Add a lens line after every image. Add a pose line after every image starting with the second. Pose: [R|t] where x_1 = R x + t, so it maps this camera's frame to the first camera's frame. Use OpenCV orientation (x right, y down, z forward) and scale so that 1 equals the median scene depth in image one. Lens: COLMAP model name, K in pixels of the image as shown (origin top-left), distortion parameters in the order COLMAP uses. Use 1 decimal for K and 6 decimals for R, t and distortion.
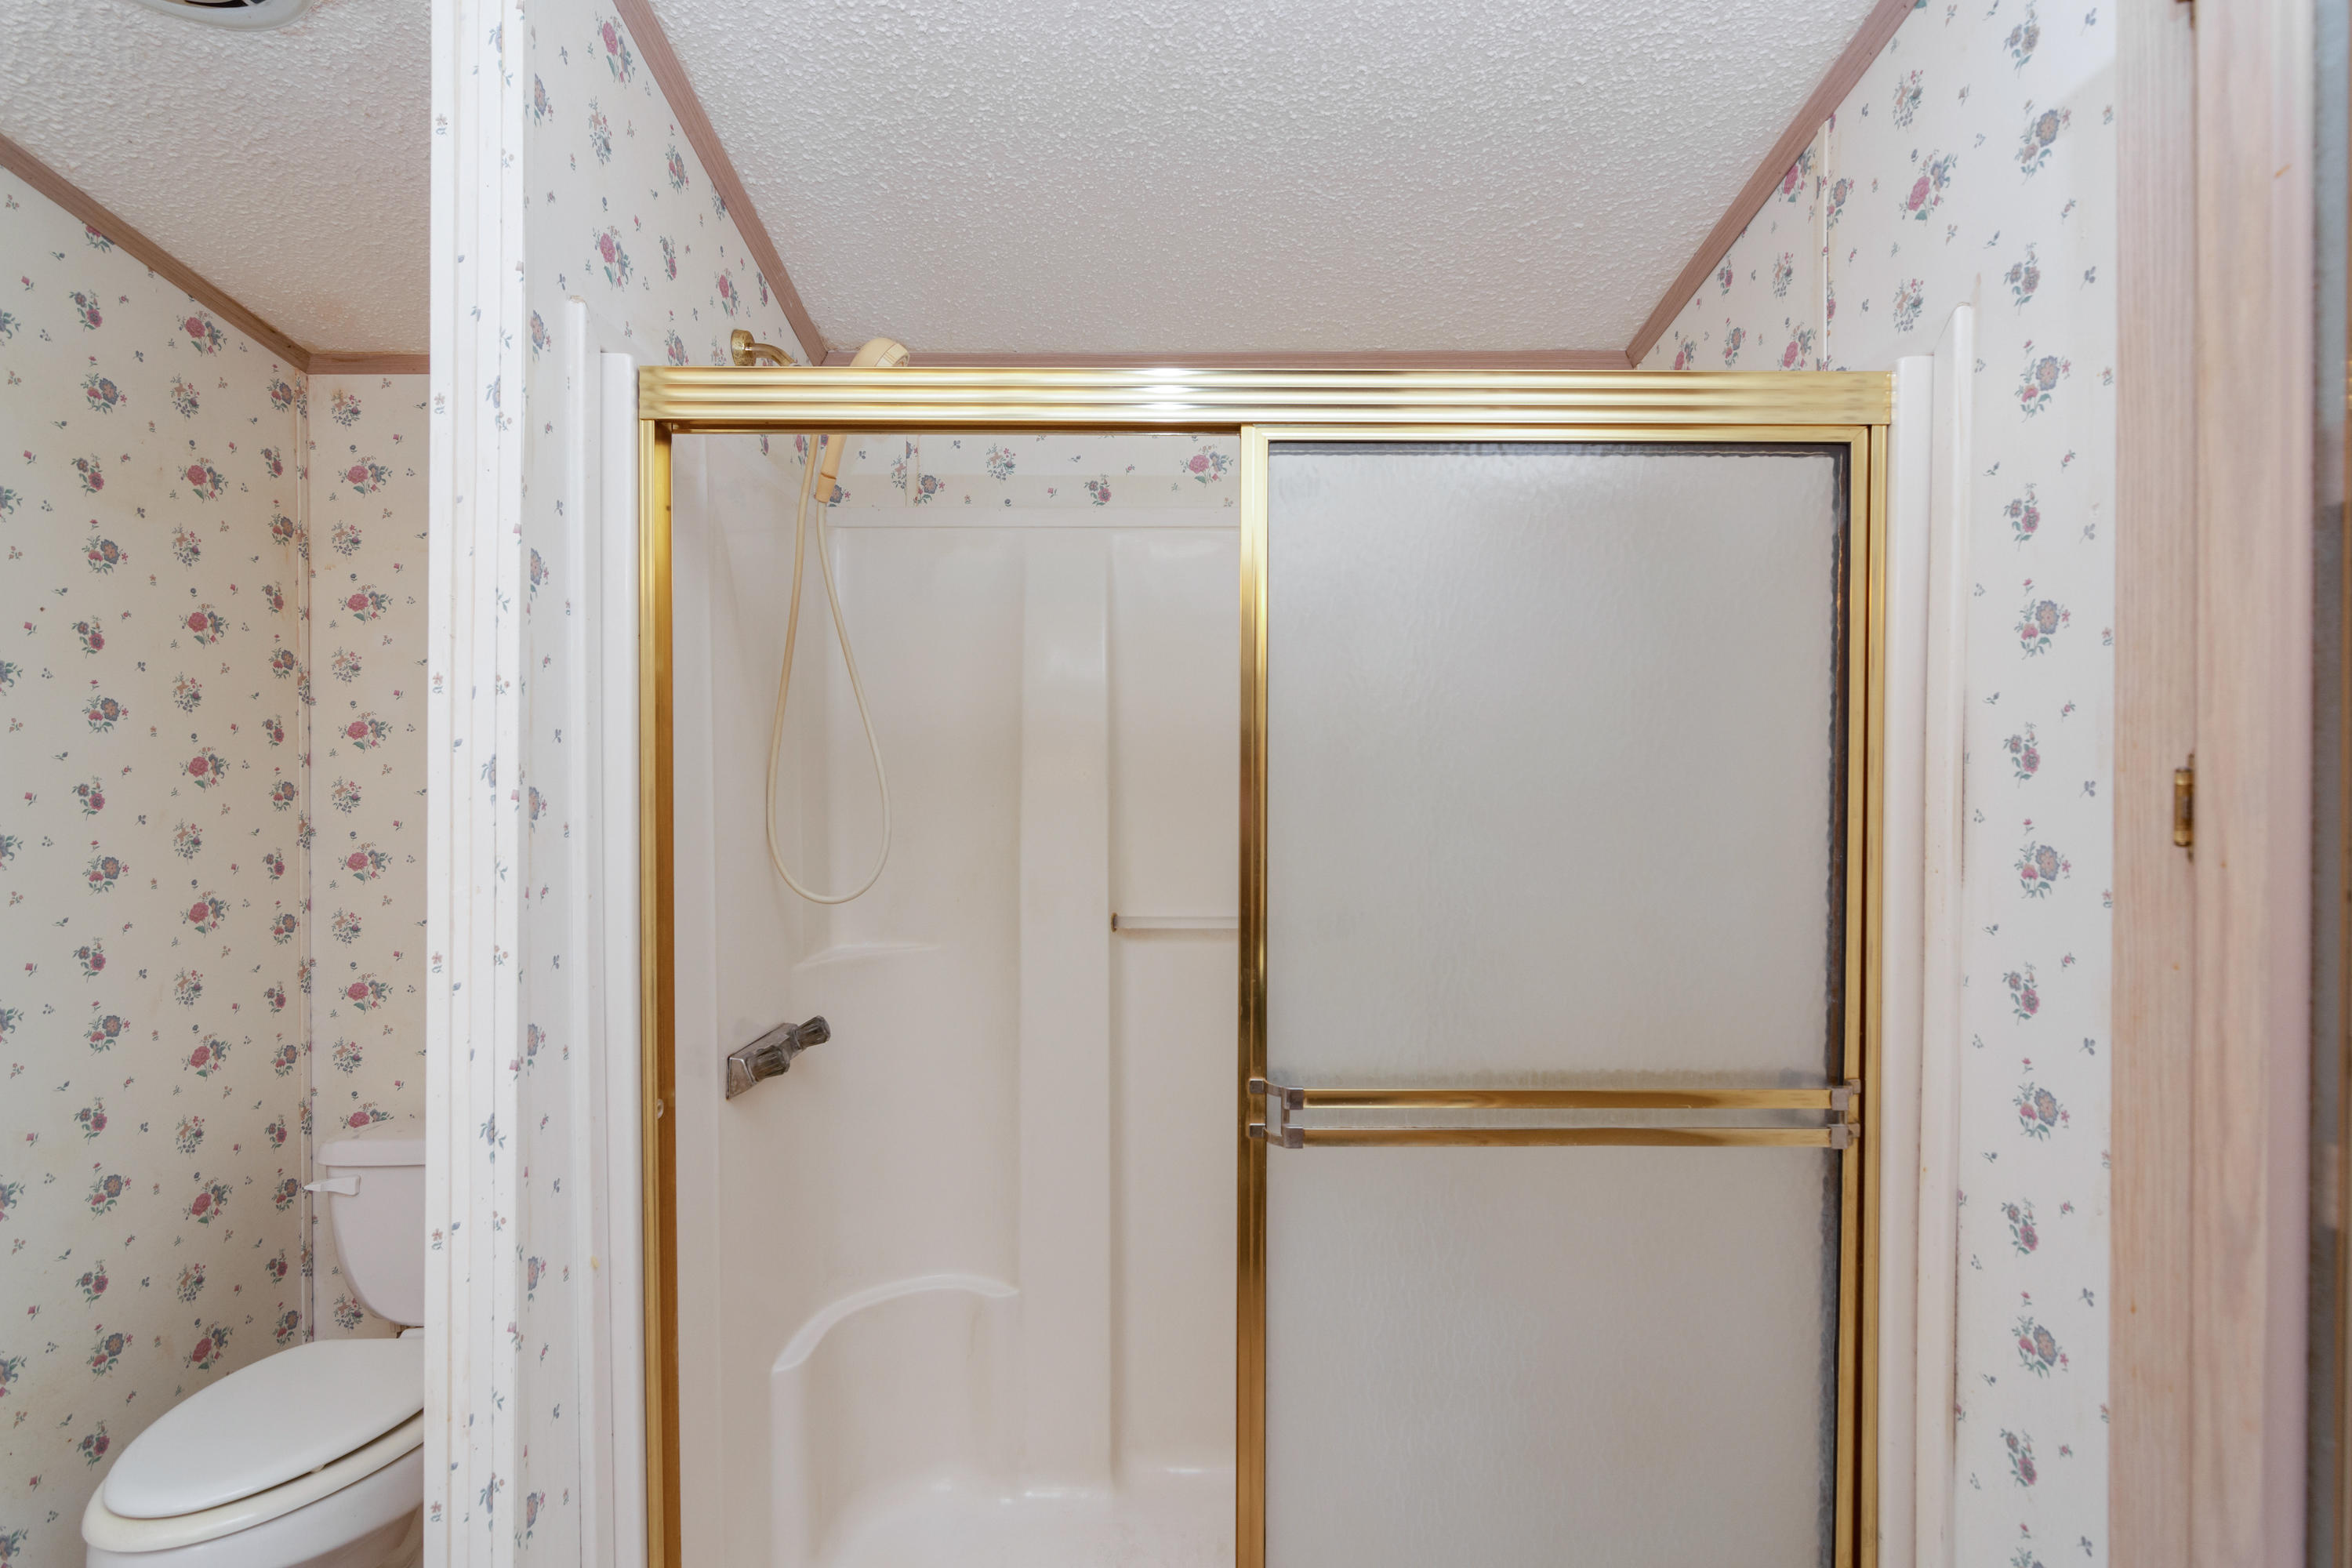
lens RADIAL K [[1132.2, 0, 1182.2], [0, 1132.2, 816.7], [0, 0, 1]] dist [-0.004871, 0.000684]
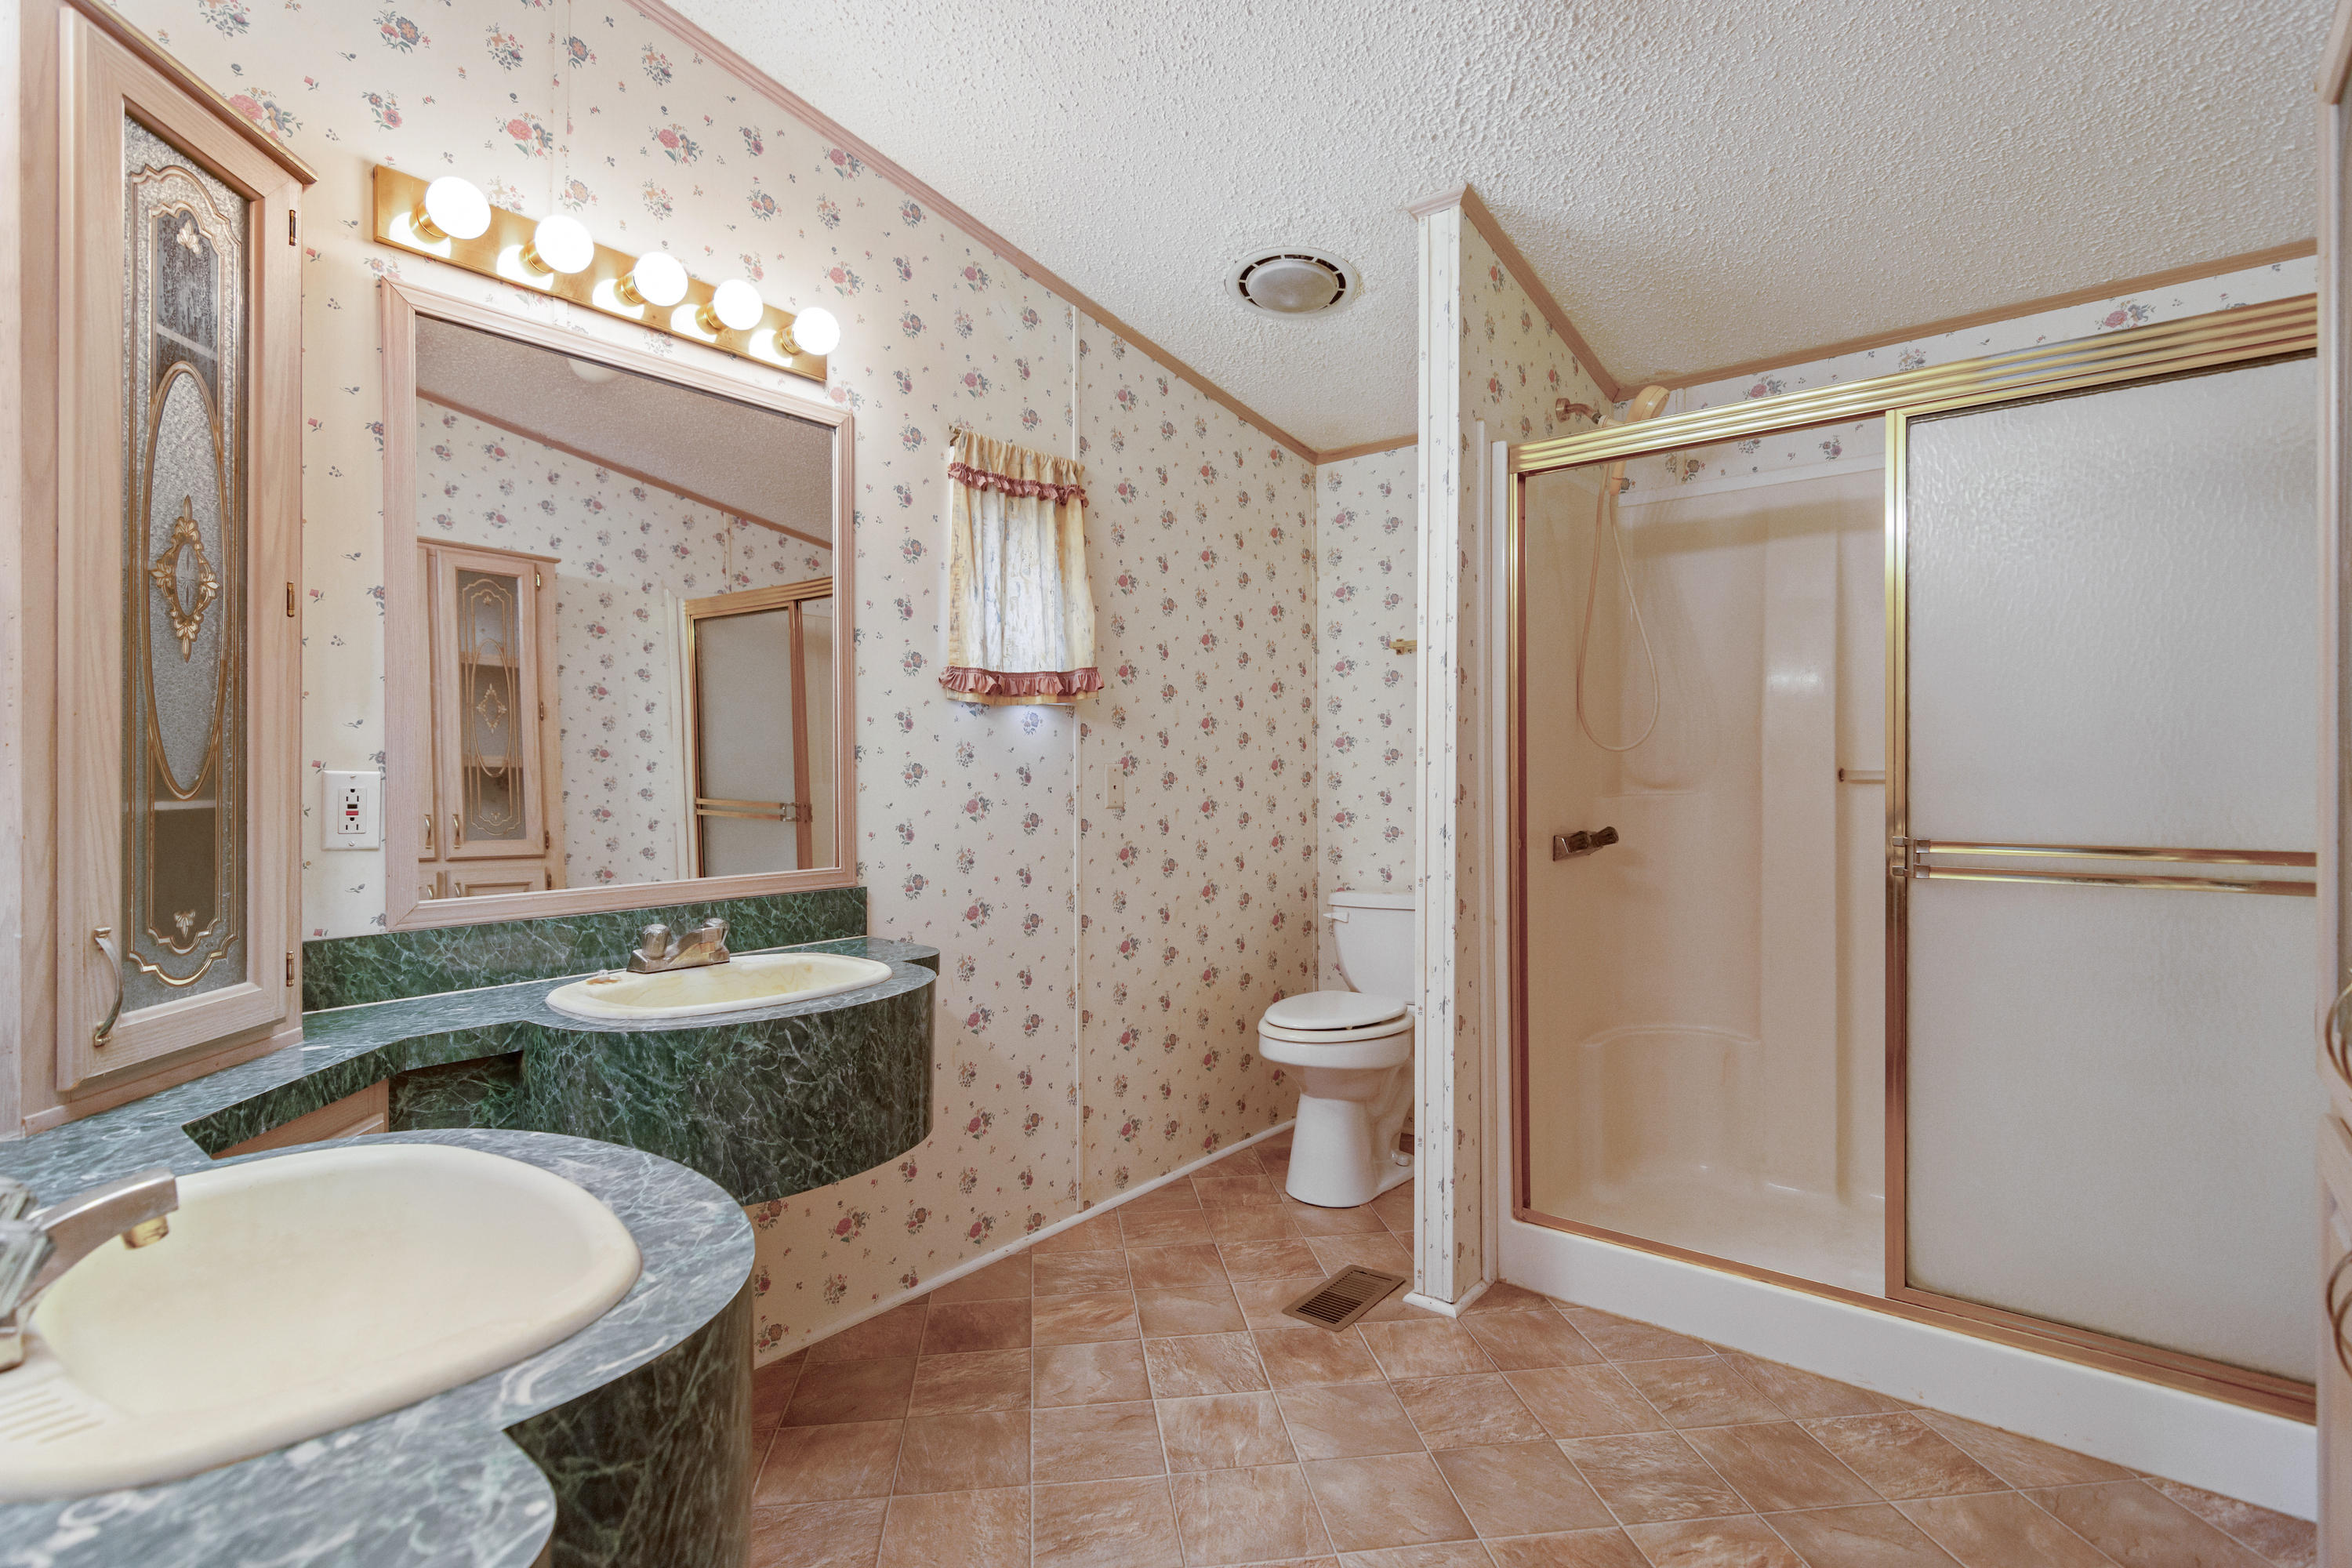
lens RADIAL K [[1181.9, 0, 1154.3], [0, 1181.9, 782.4], [0, 0, 1]] dist [0.013617, -0.000243]
pose [[0.767557, -0.001645, -0.640978, 0.240260], [-0.002939, 0.999977, -0.006086, 0.127978], [0.640974, 0.006555, 0.767535, -0.649795]]
